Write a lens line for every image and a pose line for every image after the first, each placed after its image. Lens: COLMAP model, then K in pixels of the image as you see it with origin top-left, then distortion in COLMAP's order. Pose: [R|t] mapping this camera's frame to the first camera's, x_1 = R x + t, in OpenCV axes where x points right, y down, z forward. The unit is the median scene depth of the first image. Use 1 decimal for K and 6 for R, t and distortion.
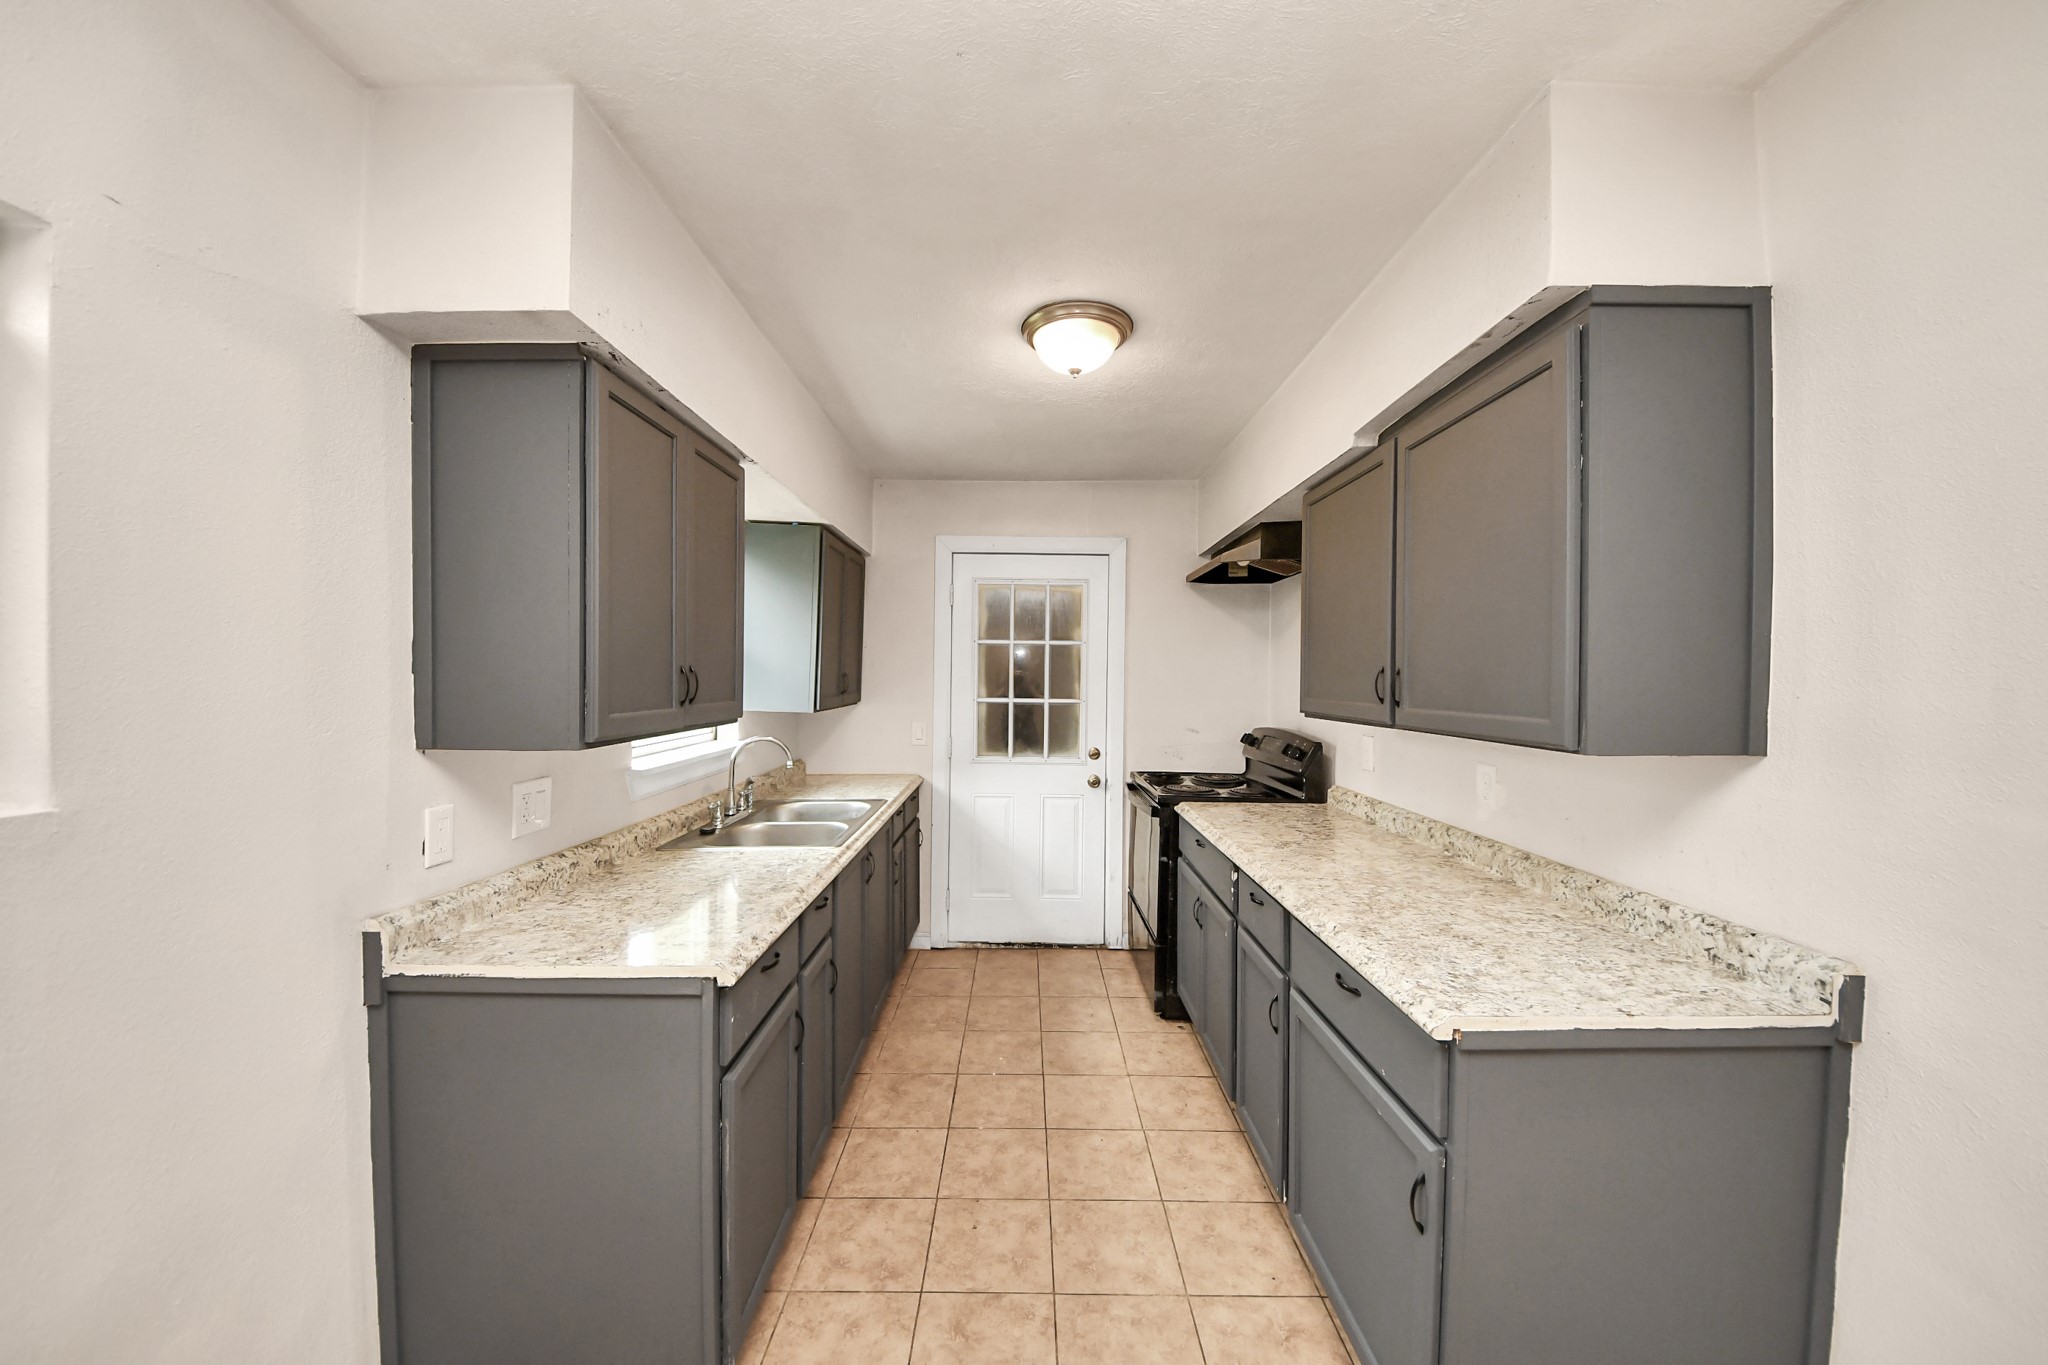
lens RADIAL K [[720.8, 0, 1011.5], [0, 720.8, 677.1], [0, 0, 1]] dist [0.024415, -0.017540]
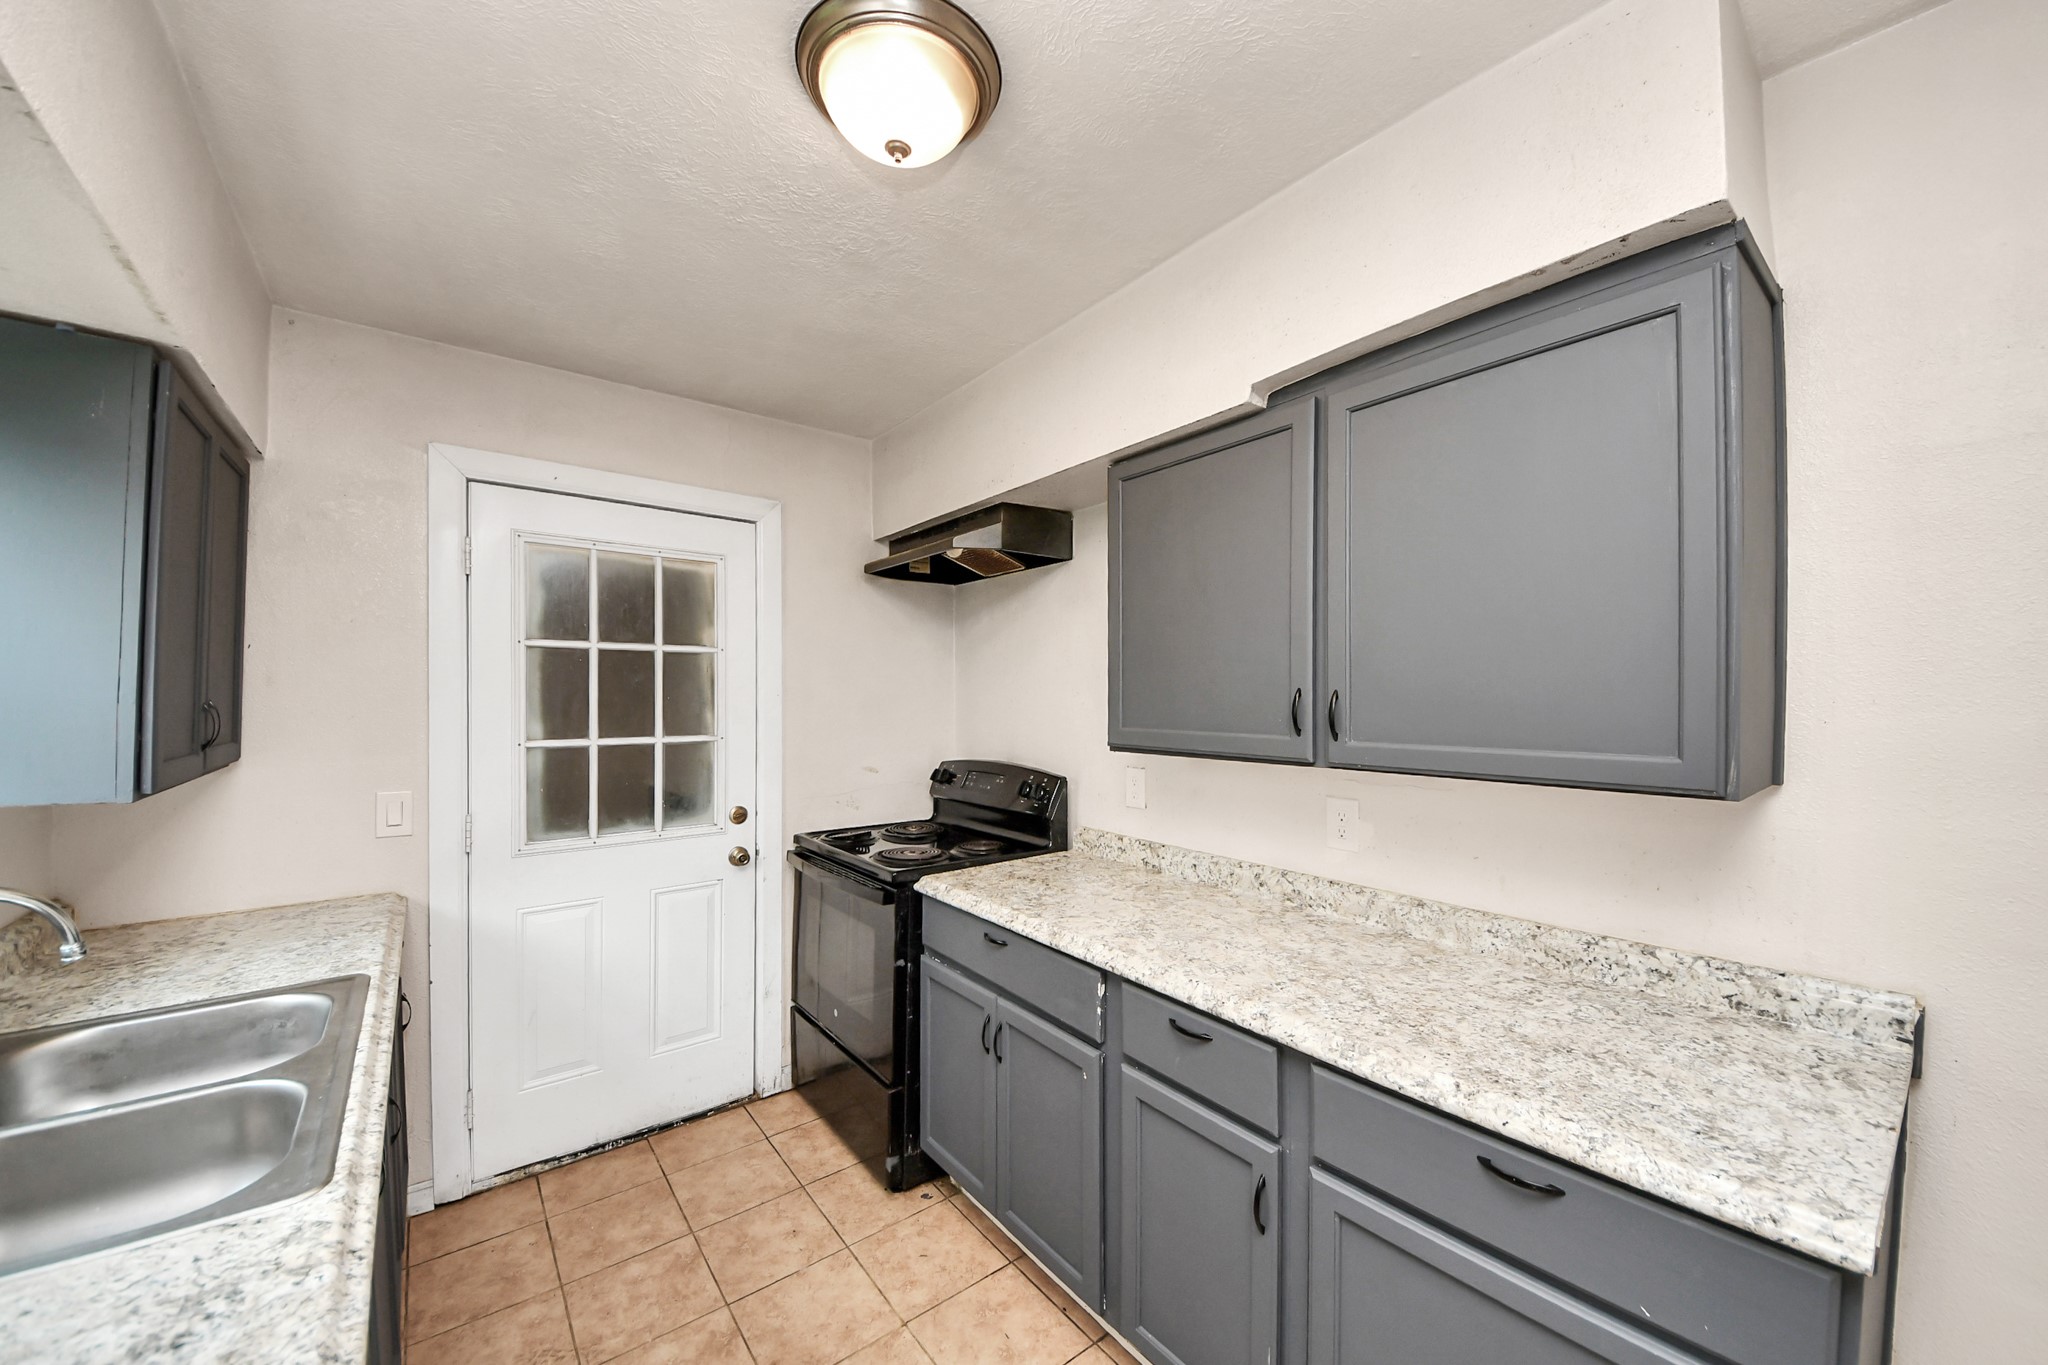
lens RADIAL K [[761.6, 0, 1029.1], [0, 761.6, 697.5], [0, 0, 1]] dist [0.056095, -0.037252]
pose [[0.781647, -0.014517, 0.623553, -0.163463], [0.009807, 0.999892, 0.010985, -0.012087], [-0.623644, -0.002471, 0.781704, 0.370039]]
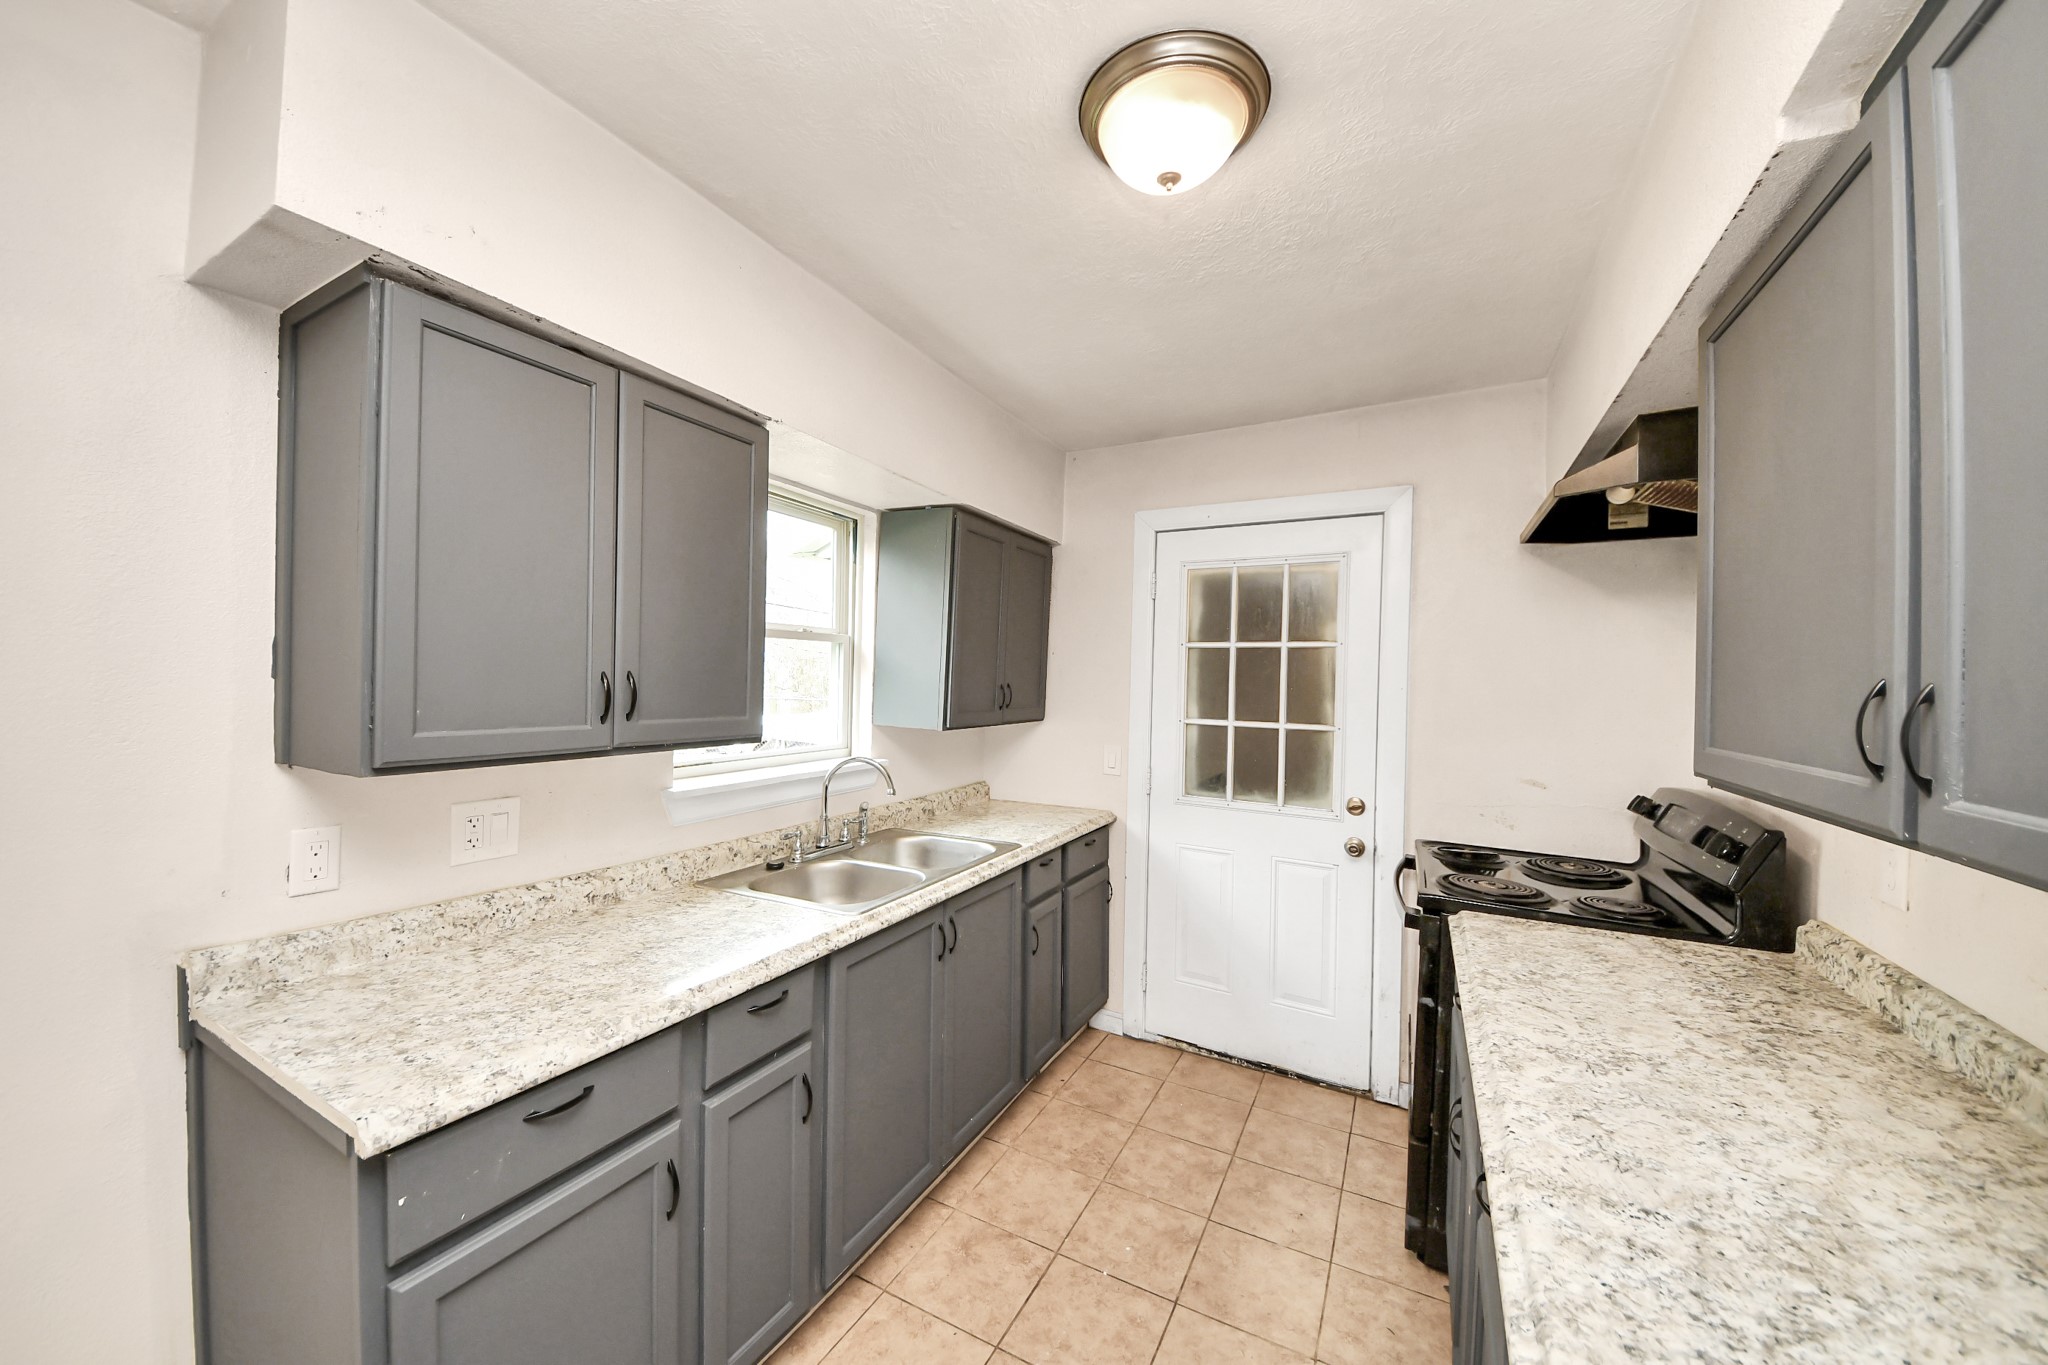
lens RADIAL K [[727.5, 0, 1007.2], [0, 727.5, 680.6], [0, 0, 1]] dist [0.023165, -0.016256]
pose [[0.883814, 0.008515, -0.467761, 0.201240], [-0.013946, 0.999870, -0.008147, -0.003695], [0.467630, 0.013724, 0.883818, 0.319304]]
